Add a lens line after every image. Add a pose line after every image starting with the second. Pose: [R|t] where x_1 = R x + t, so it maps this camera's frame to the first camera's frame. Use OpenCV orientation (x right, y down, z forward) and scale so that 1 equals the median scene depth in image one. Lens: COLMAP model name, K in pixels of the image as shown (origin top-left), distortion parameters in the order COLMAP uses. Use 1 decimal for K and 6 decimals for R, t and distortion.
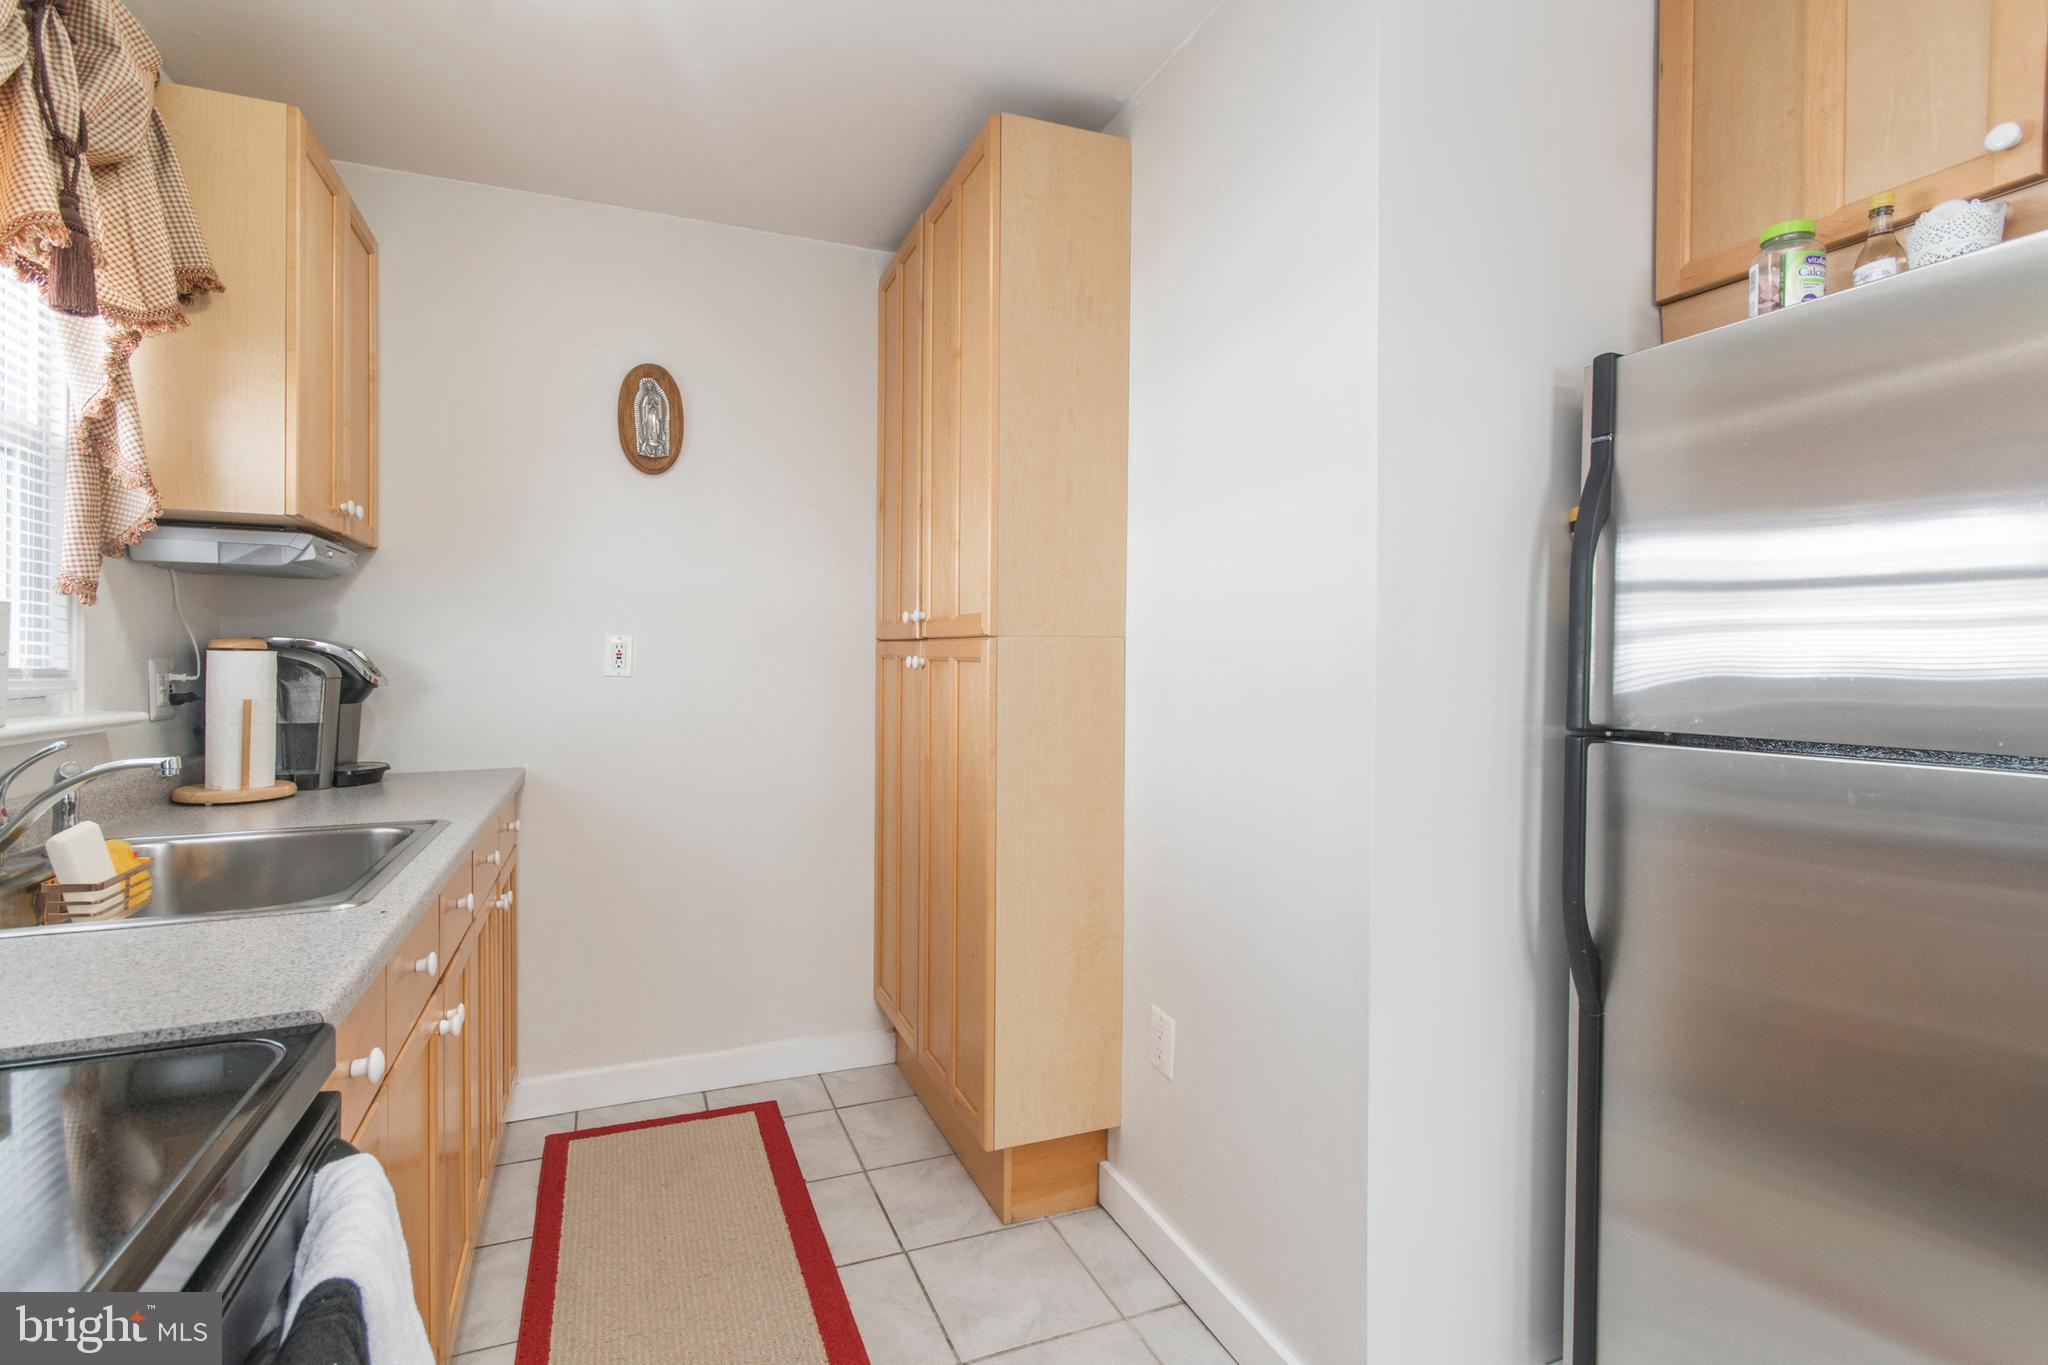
lens RADIAL K [[929.6, 0, 972.6], [0, 929.6, 661.3], [0, 0, 1]] dist [0.000346, -0.000438]
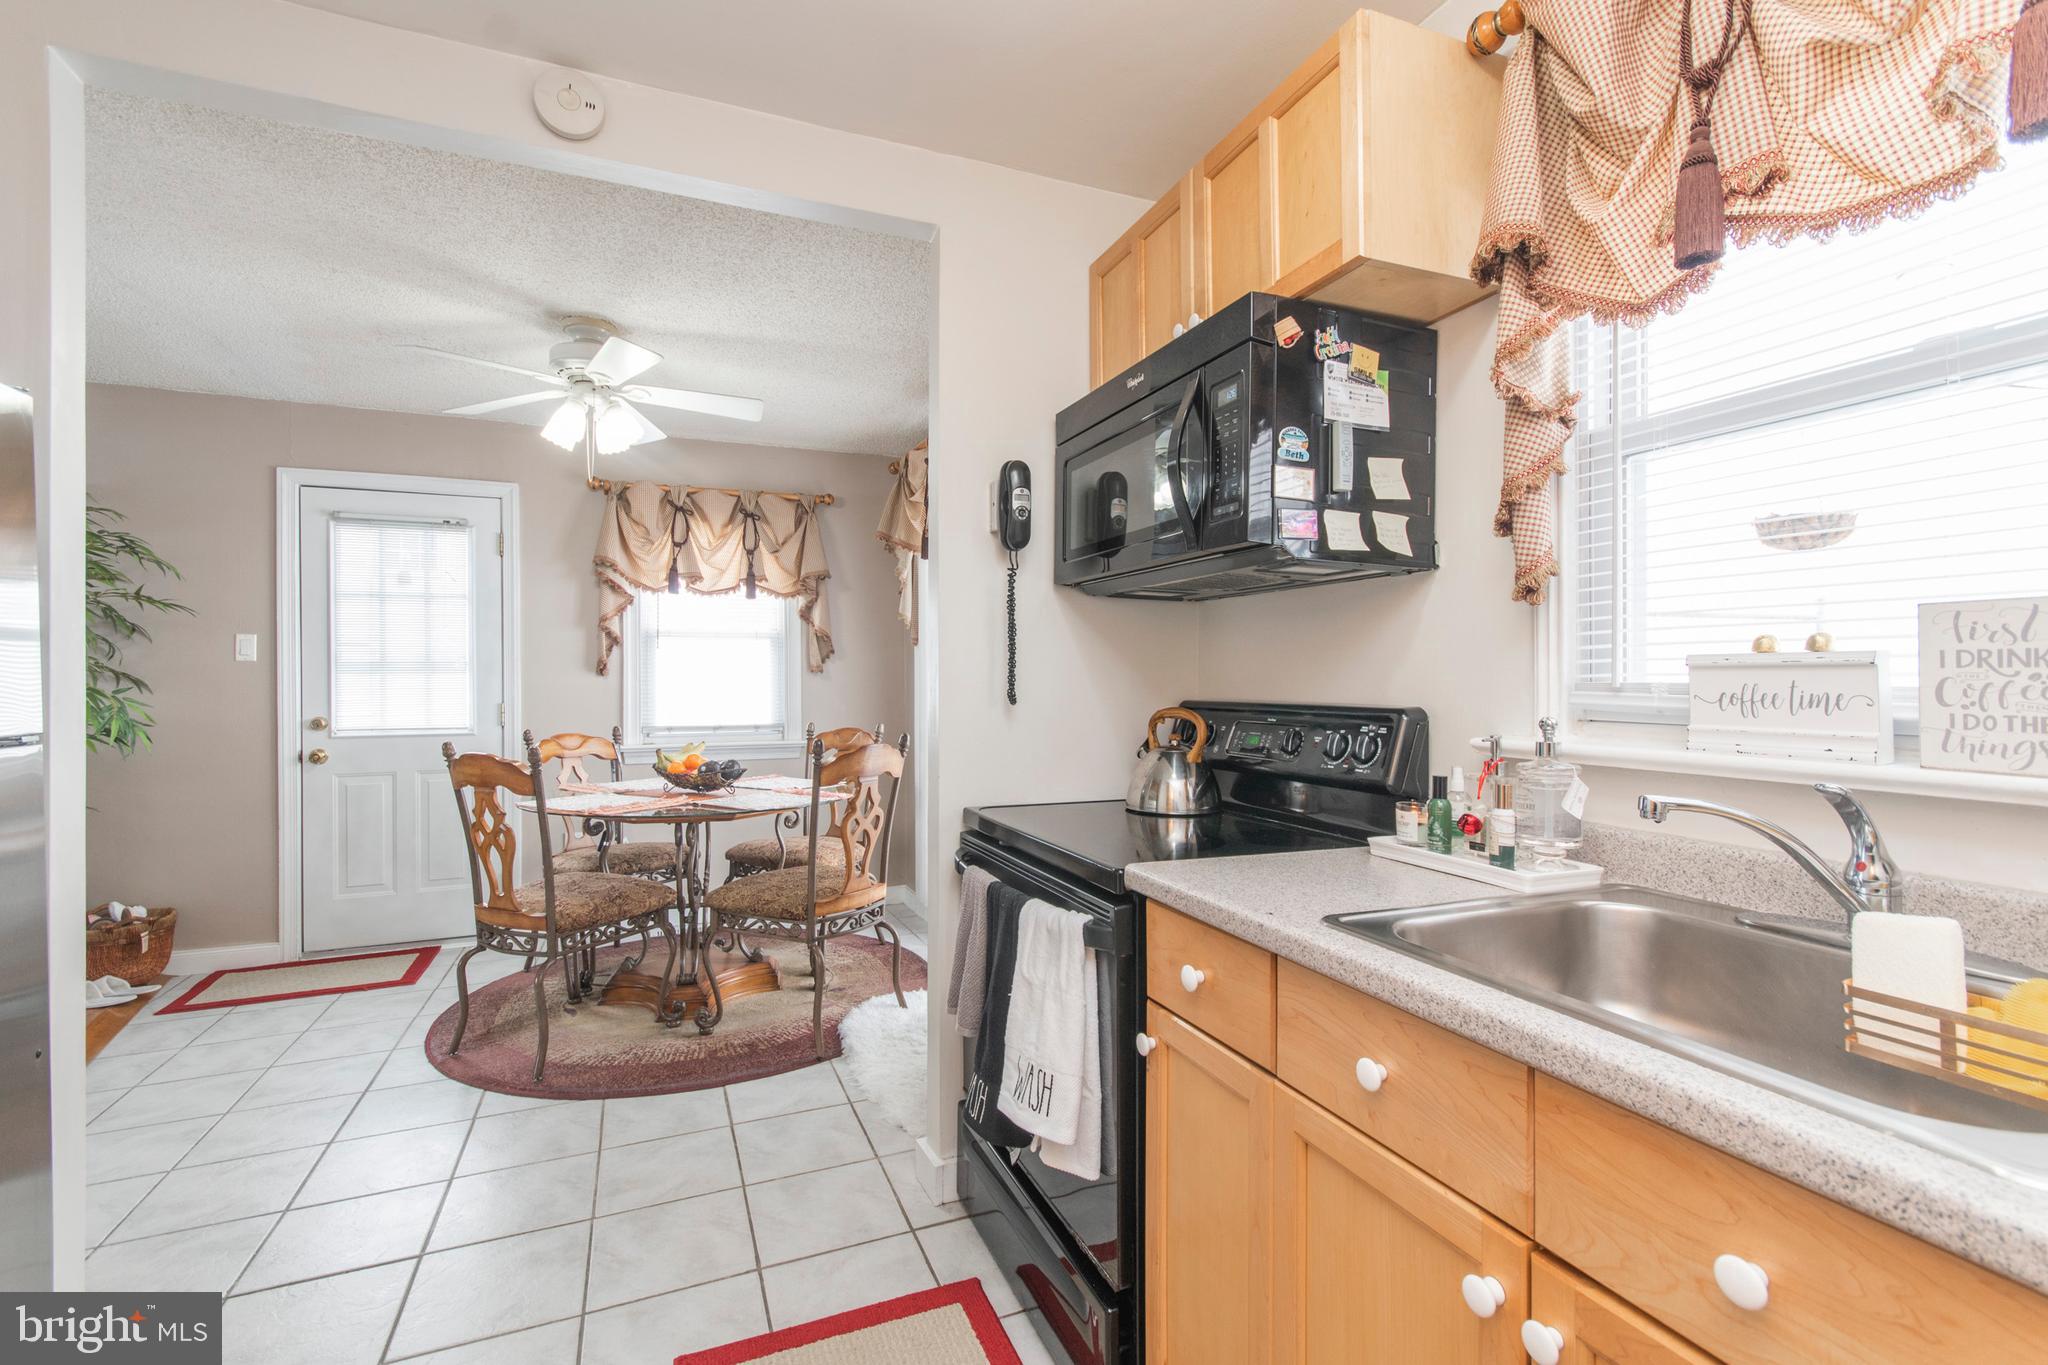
lens RADIAL K [[909.9, 0, 1027.0], [0, 909.9, 680.7], [0, 0, 1]] dist [0.001604, 0.000214]
pose [[-0.999625, 0.004461, -0.027003, -0.172215], [0.004271, 0.999966, 0.007116, -0.005916], [0.027034, 0.006998, -0.999610, 1.074617]]
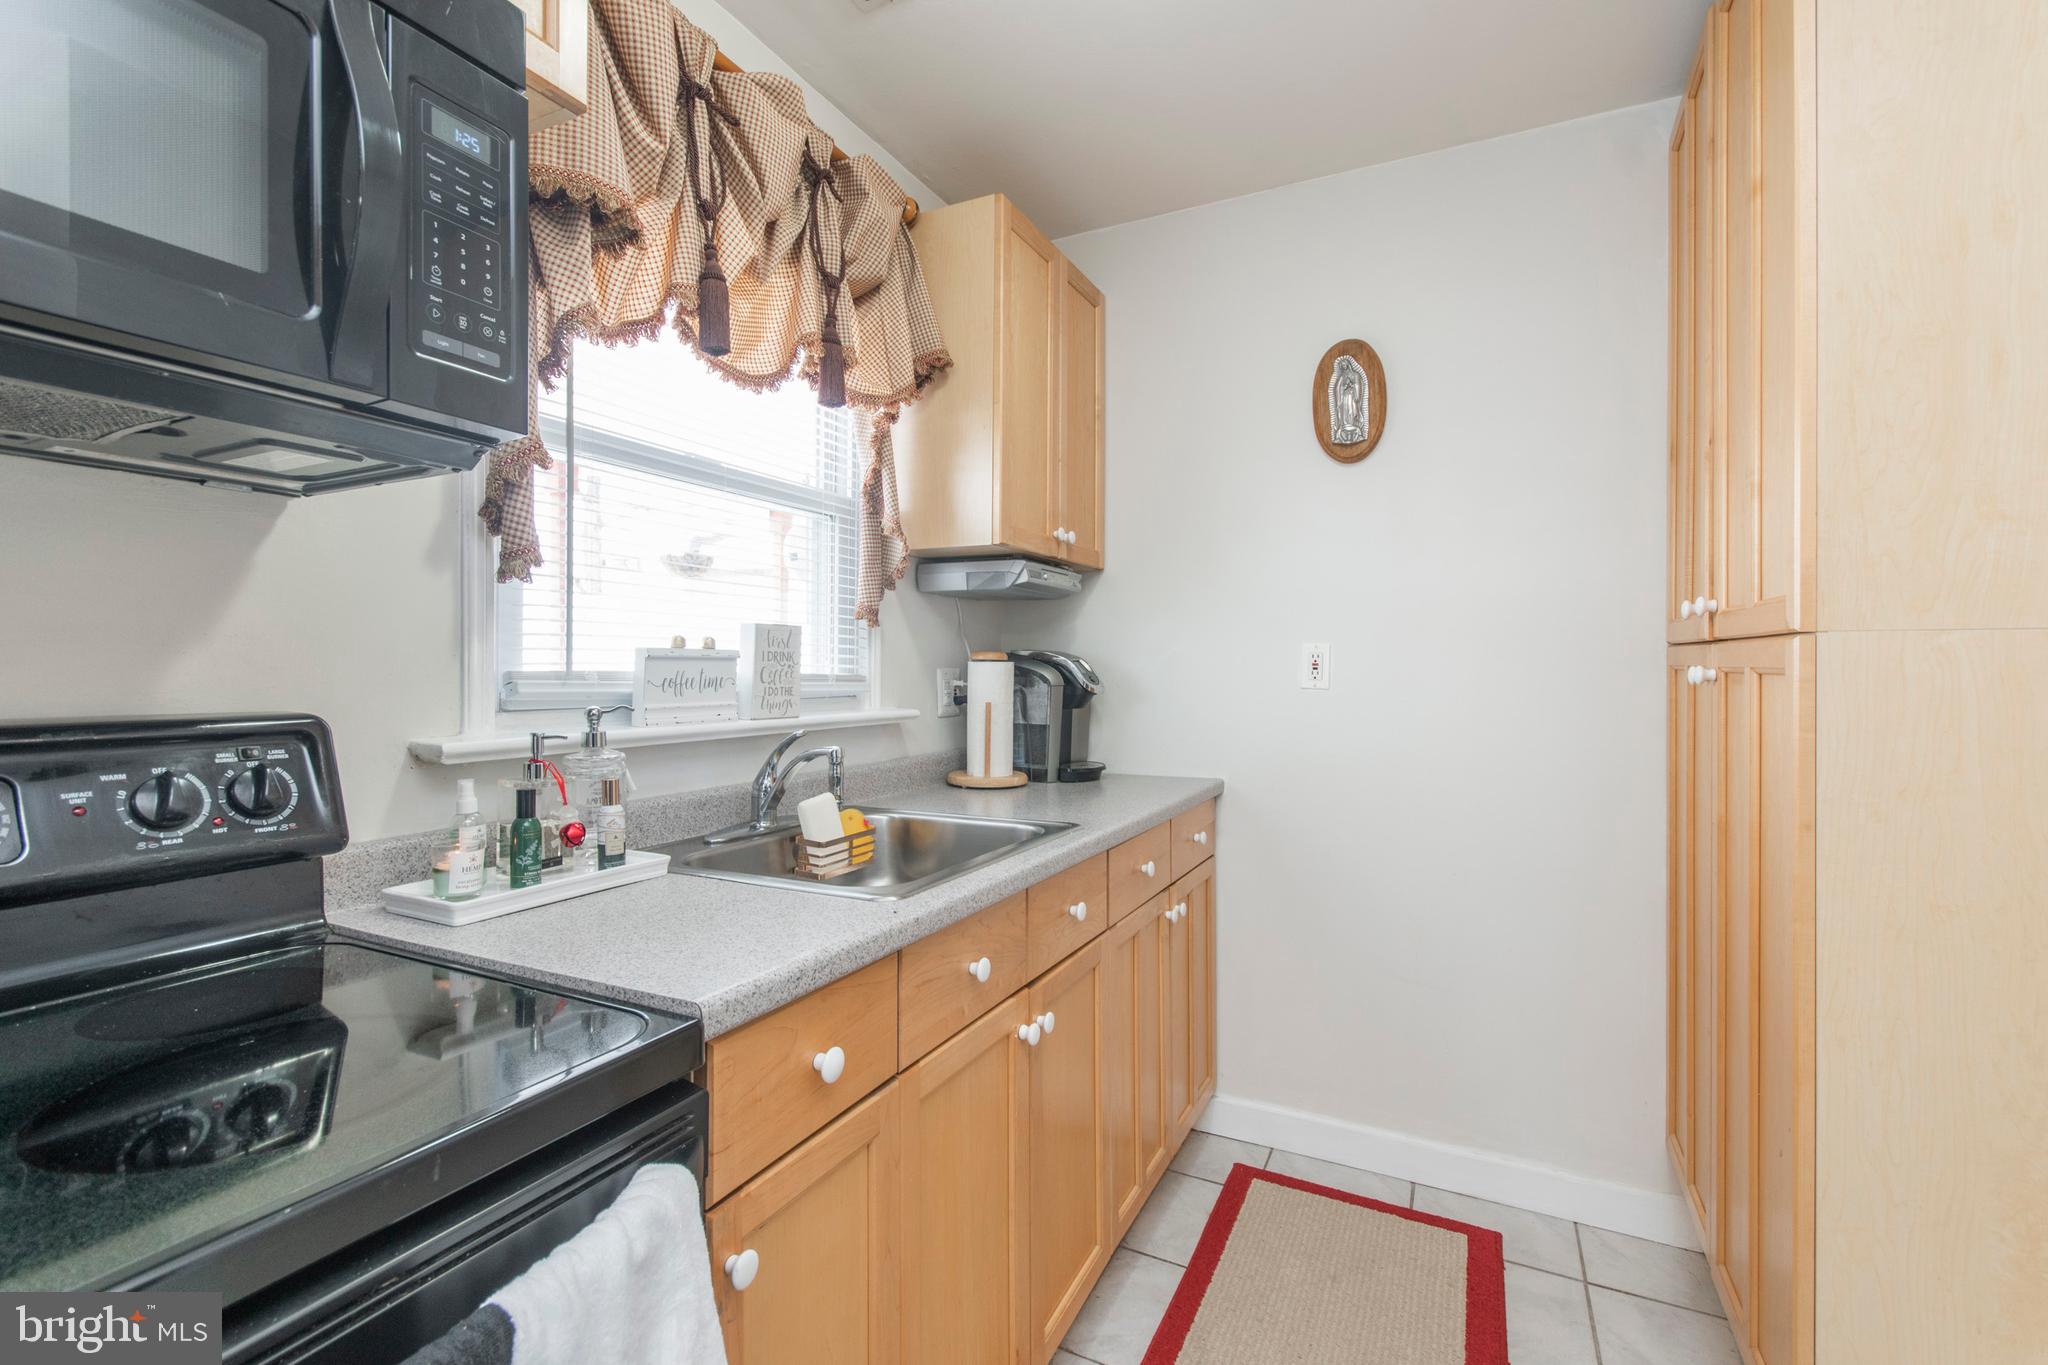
lens RADIAL K [[918.1, 0, 1014.0], [0, 918.1, 659.7], [0, 0, 1]] dist [0.009606, 0.000515]
pose [[0.674096, -0.004873, -0.738628, 0.112094], [-0.005006, 0.999925, -0.011166, -0.000295], [0.738627, 0.011224, 0.674021, 0.210032]]
